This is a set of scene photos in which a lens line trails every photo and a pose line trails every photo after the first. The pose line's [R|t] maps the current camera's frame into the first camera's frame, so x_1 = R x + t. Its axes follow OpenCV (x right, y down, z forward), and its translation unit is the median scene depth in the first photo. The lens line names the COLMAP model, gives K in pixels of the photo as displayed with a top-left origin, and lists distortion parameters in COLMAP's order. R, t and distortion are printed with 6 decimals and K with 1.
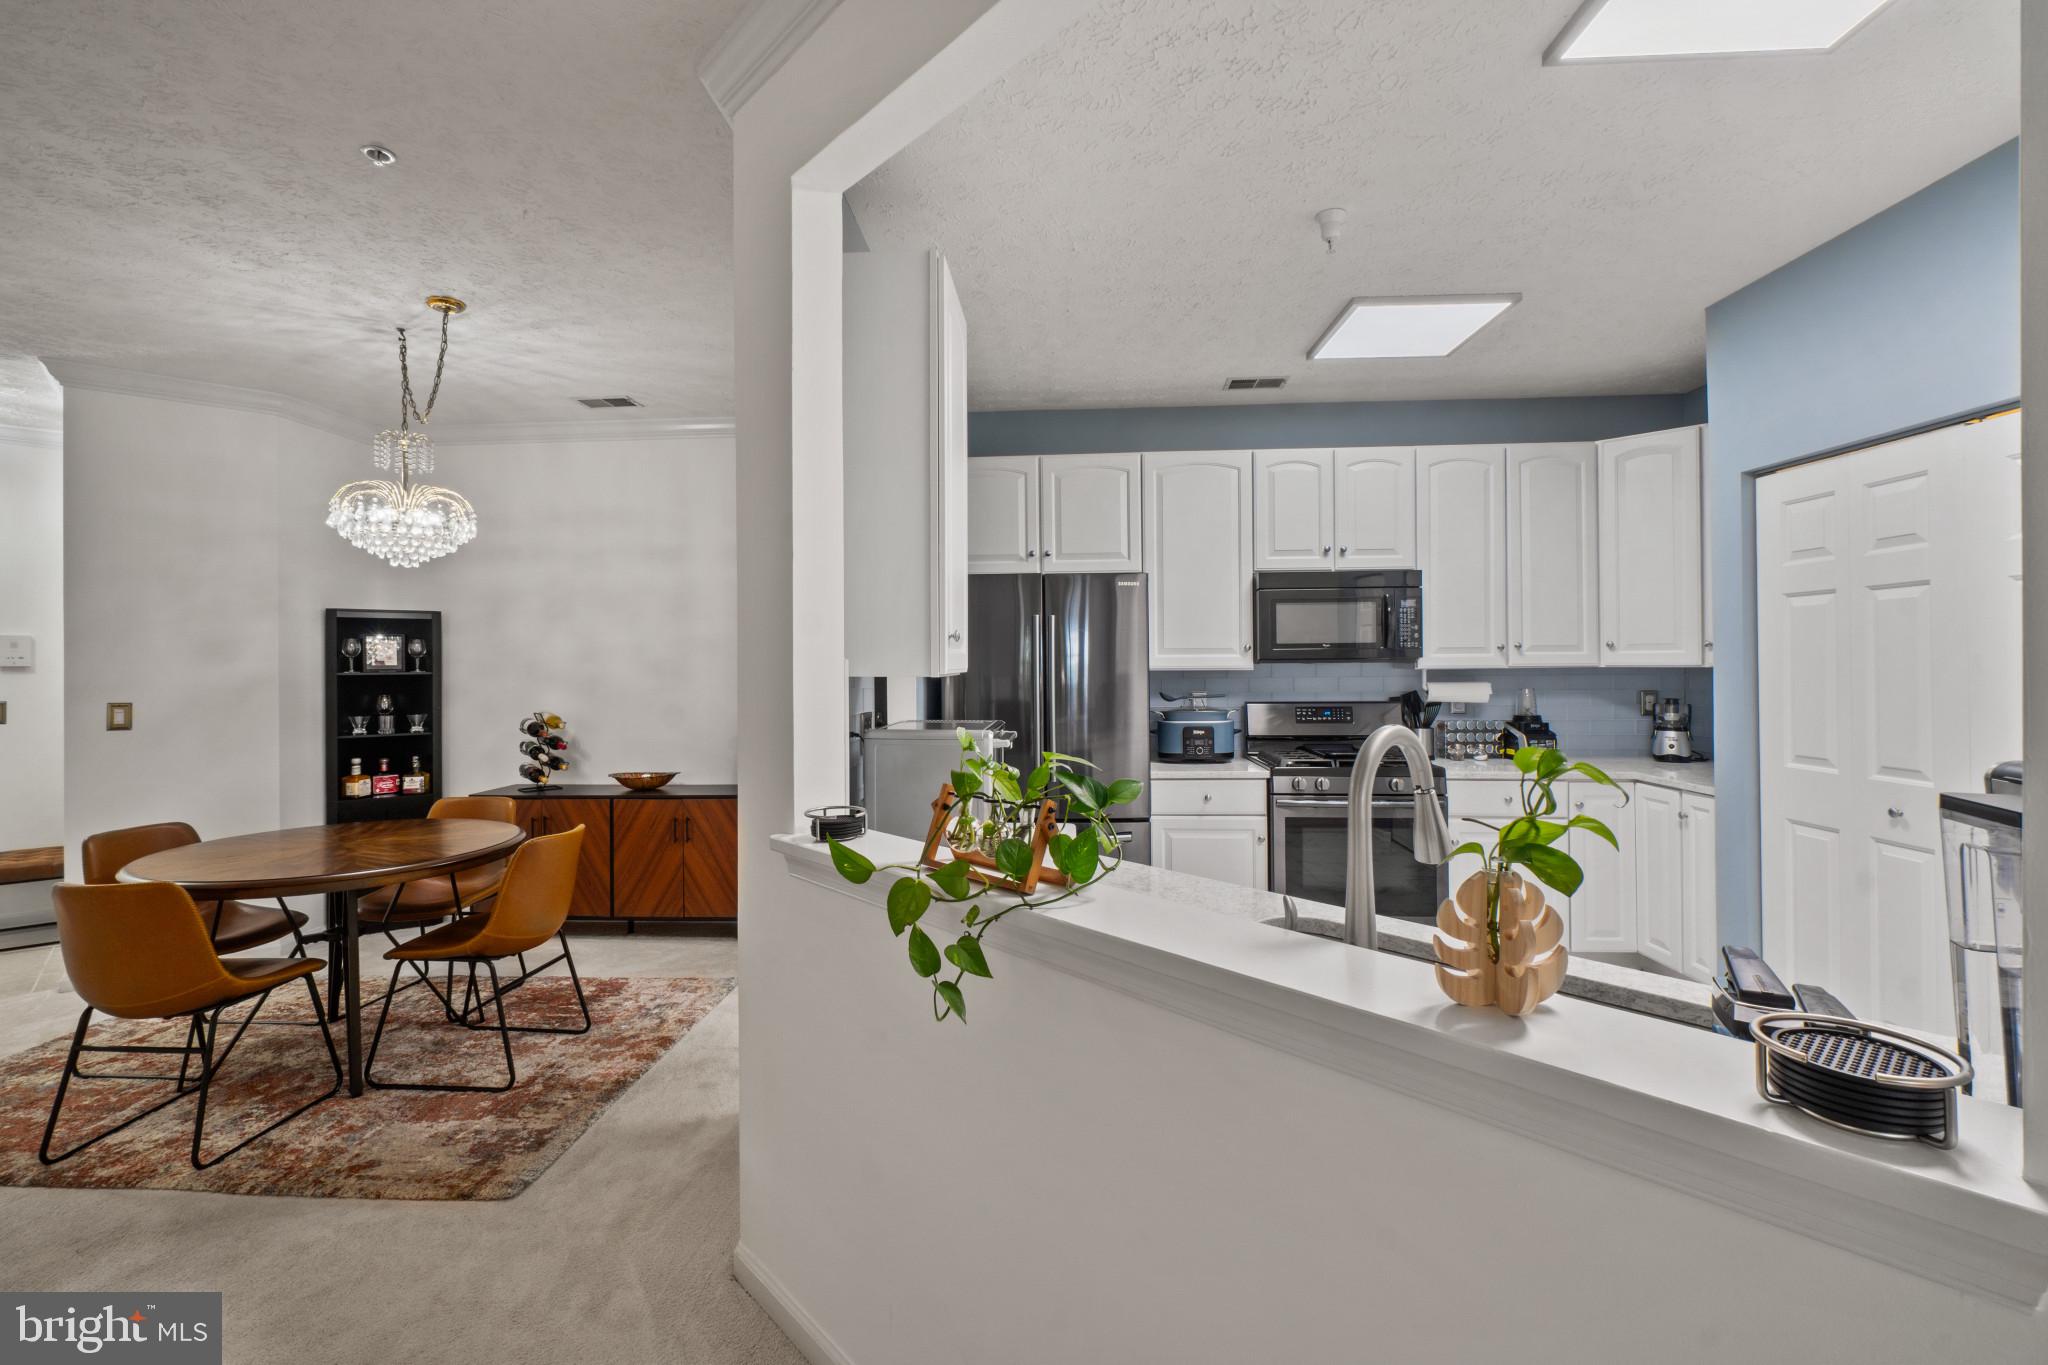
lens RADIAL K [[887.5, 0, 1011.5], [0, 887.5, 644.7], [0, 0, 1]] dist [-0.012502, 0.000550]
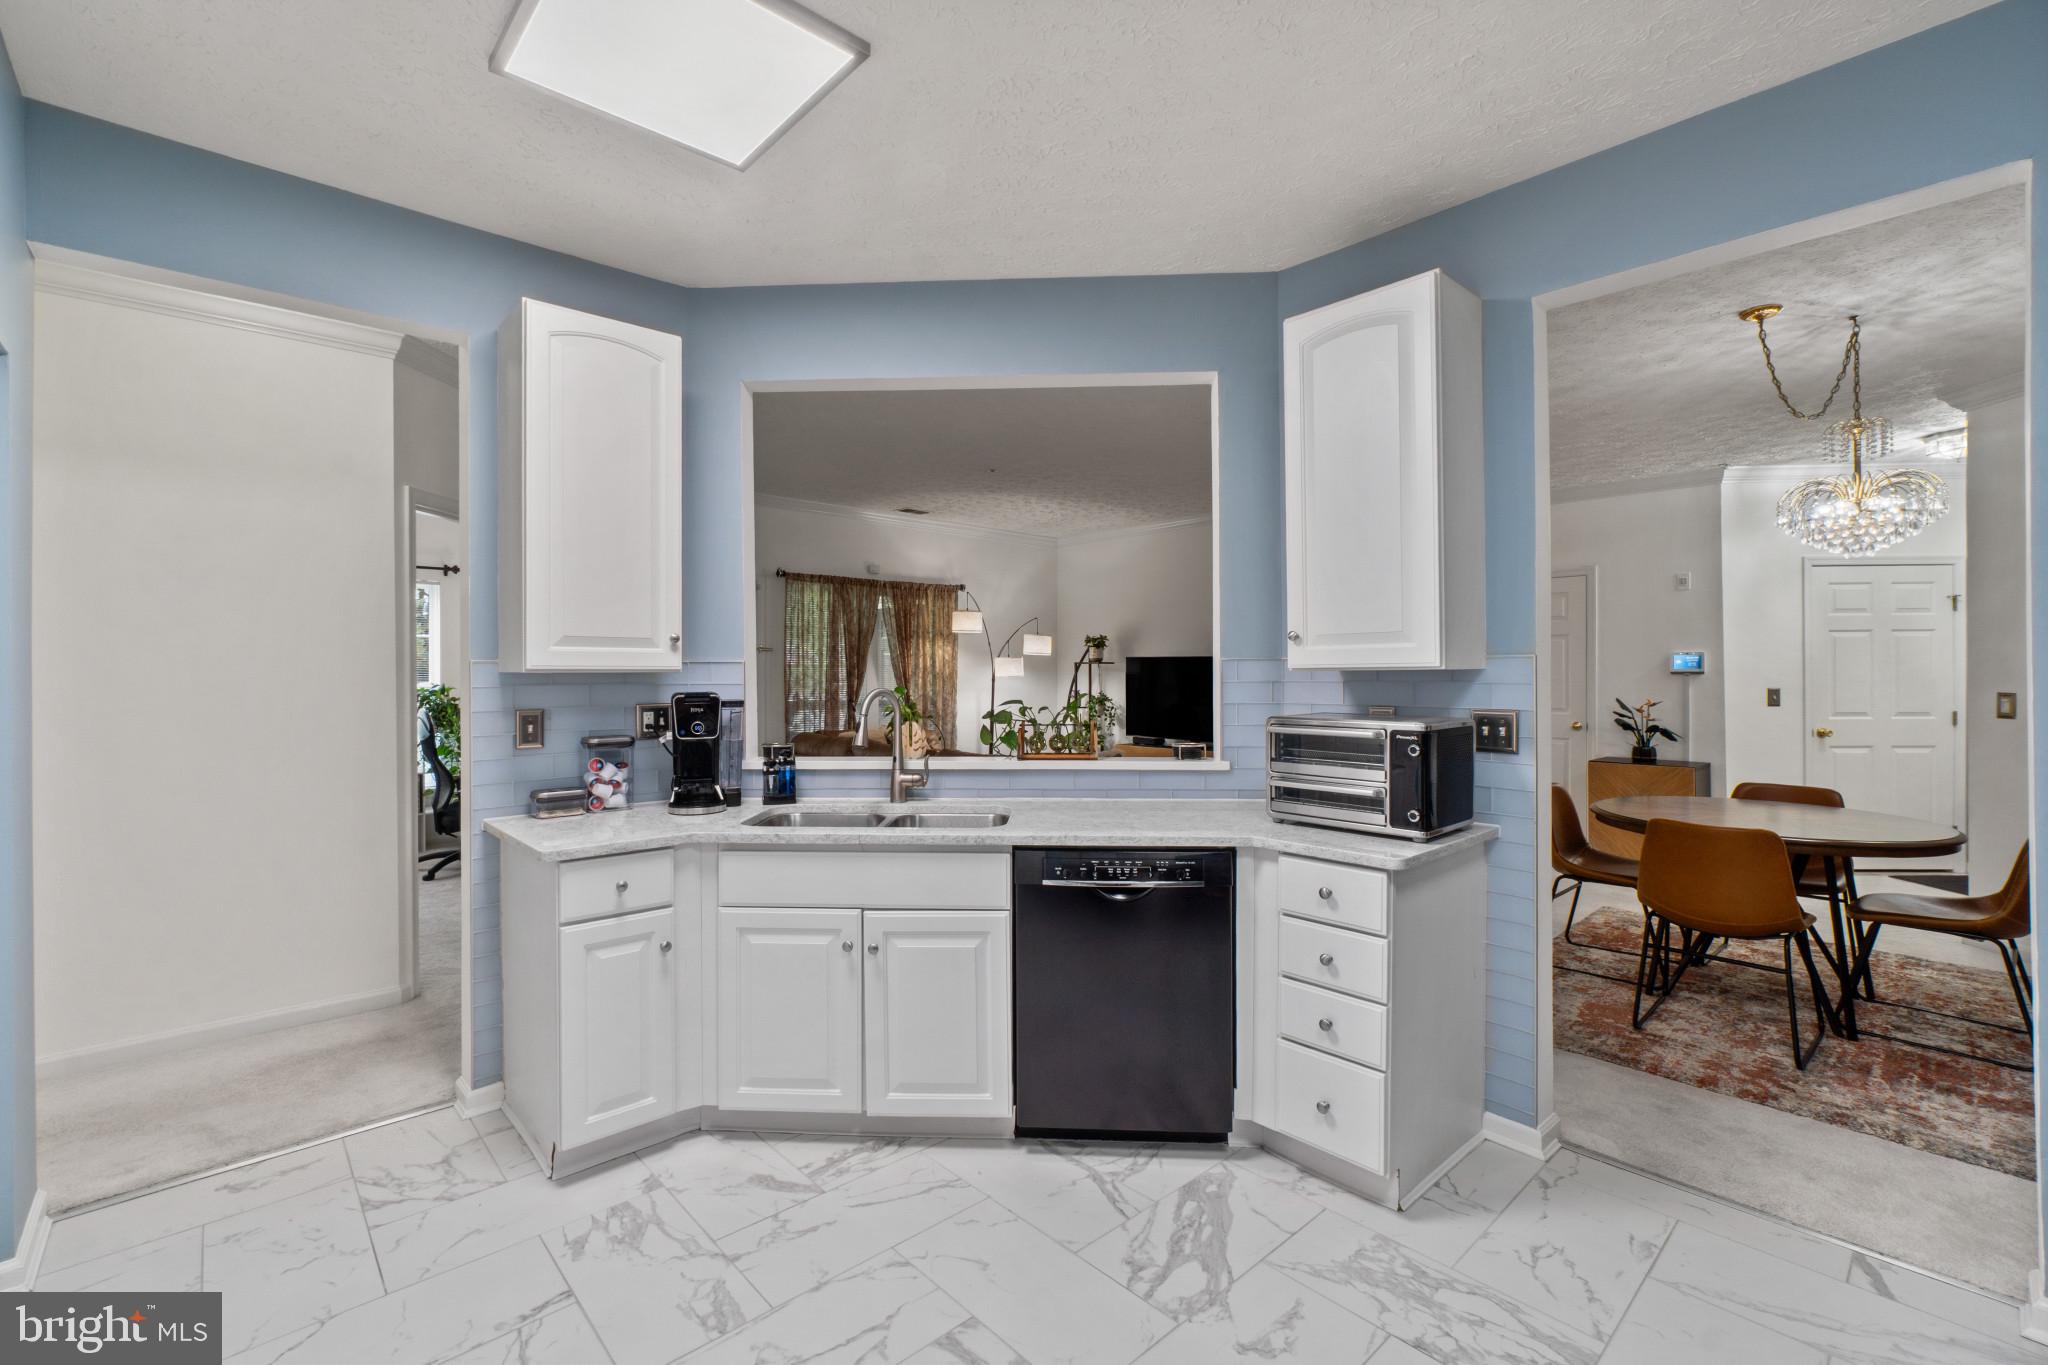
lens RADIAL K [[887.5, 0, 1021.1], [0, 887.5, 671.2], [0, 0, 1]] dist [-0.012502, 0.000550]
pose [[-0.692313, 0.007334, -0.721560, 0.673598], [0.026846, 0.999518, -0.015598, 0.028268], [0.721098, -0.030170, -0.692176, 1.018912]]
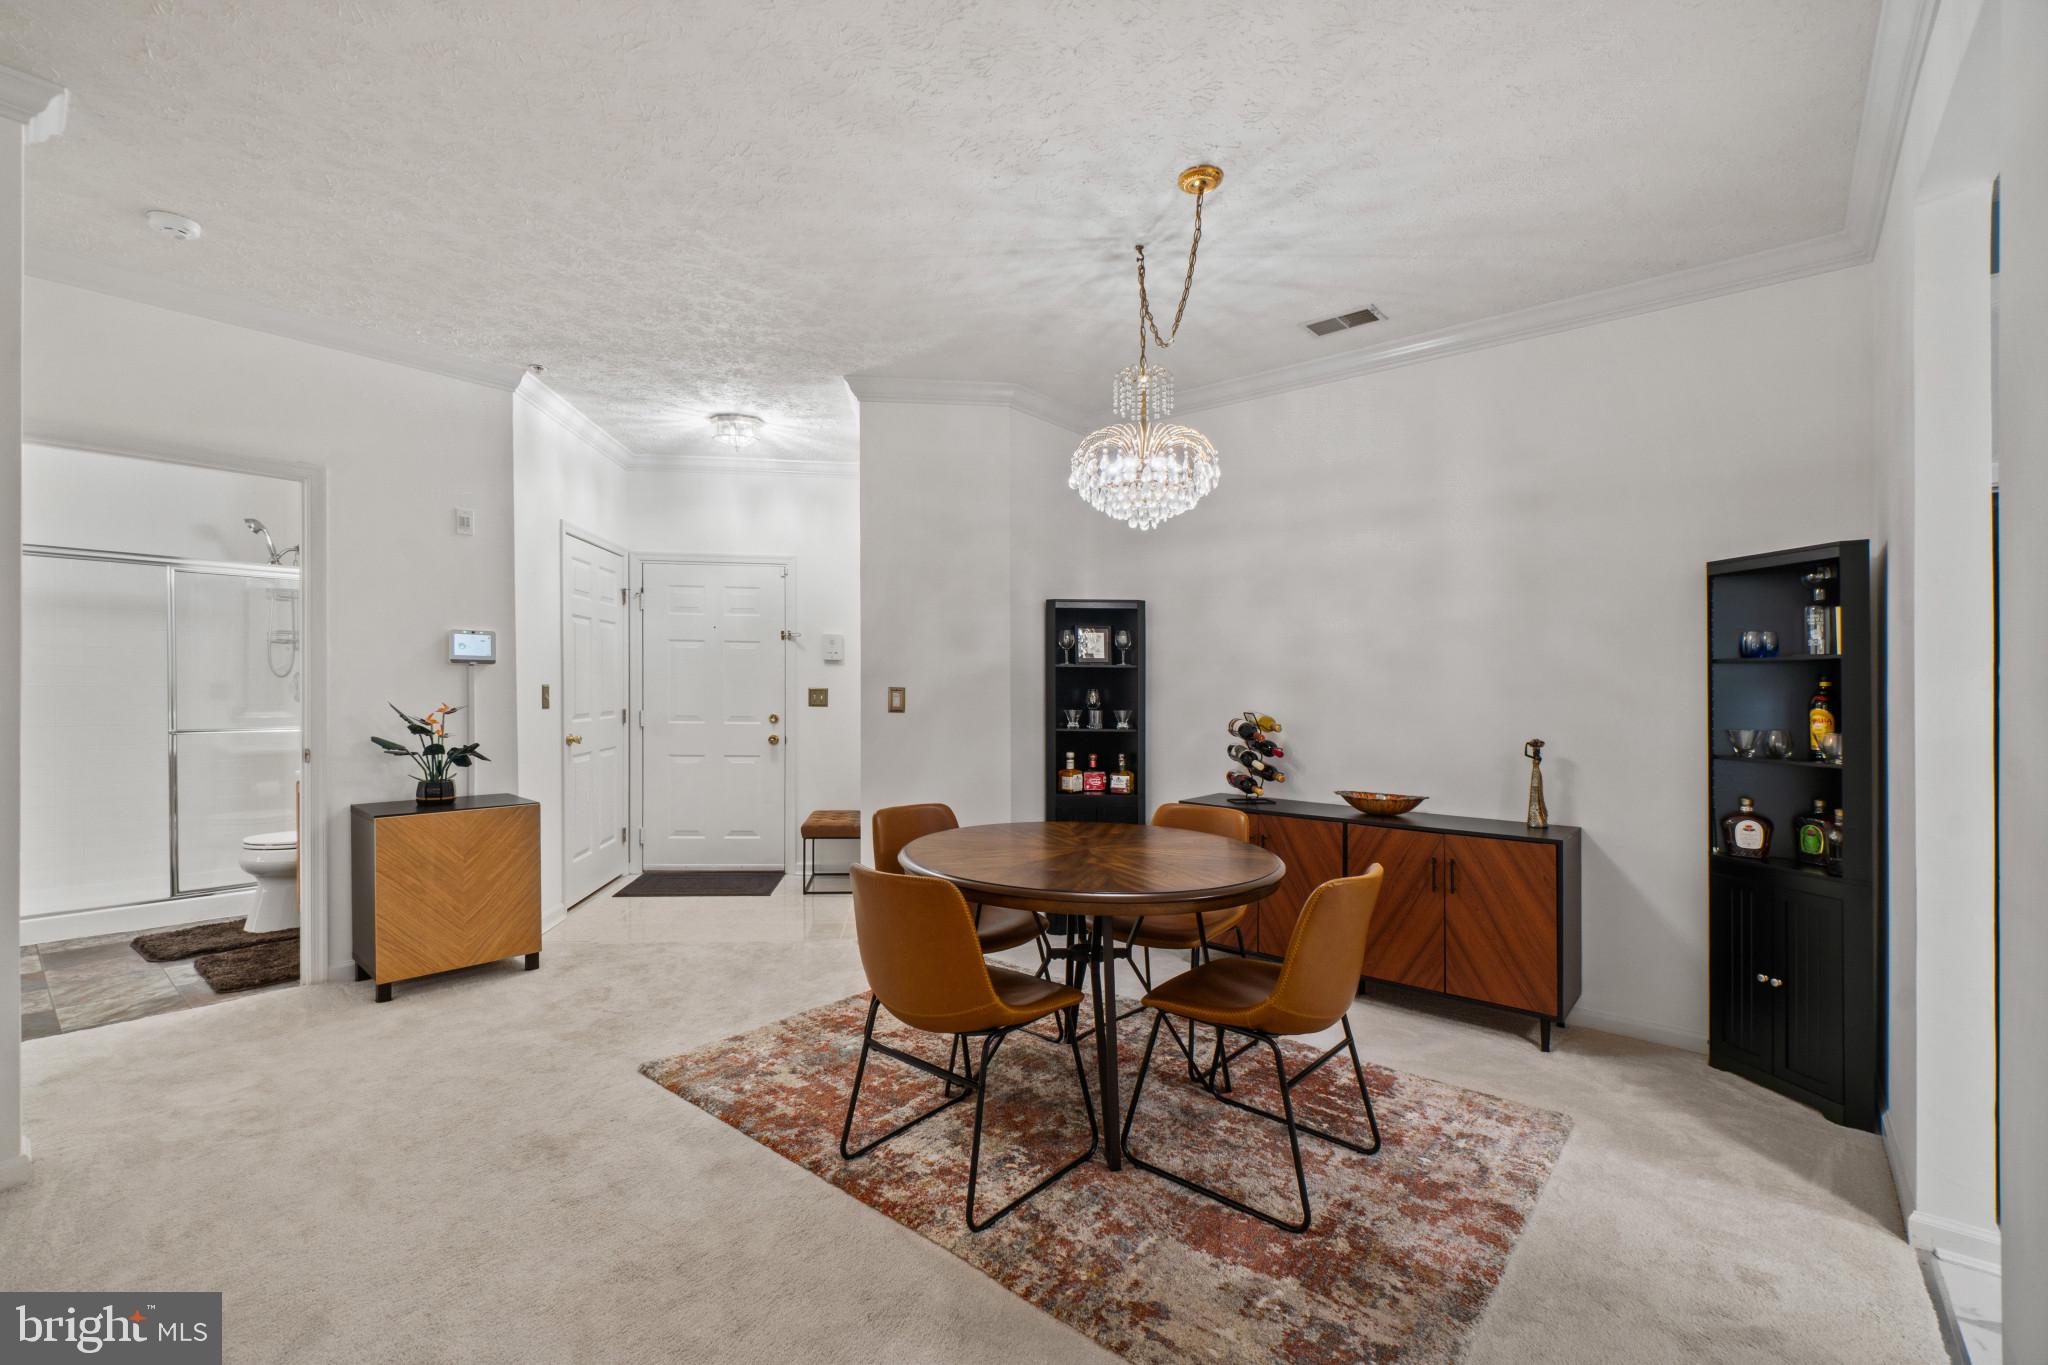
lens RADIAL K [[887.5, 0, 1005.7], [0, 887.5, 681.3], [0, 0, 1]] dist [-0.012502, 0.000550]
pose [[0.787756, 0.014213, -0.615823, -0.271898], [-0.001381, 0.999772, 0.021308, 0.040912], [0.615986, -0.015935, 0.787596, 0.252255]]
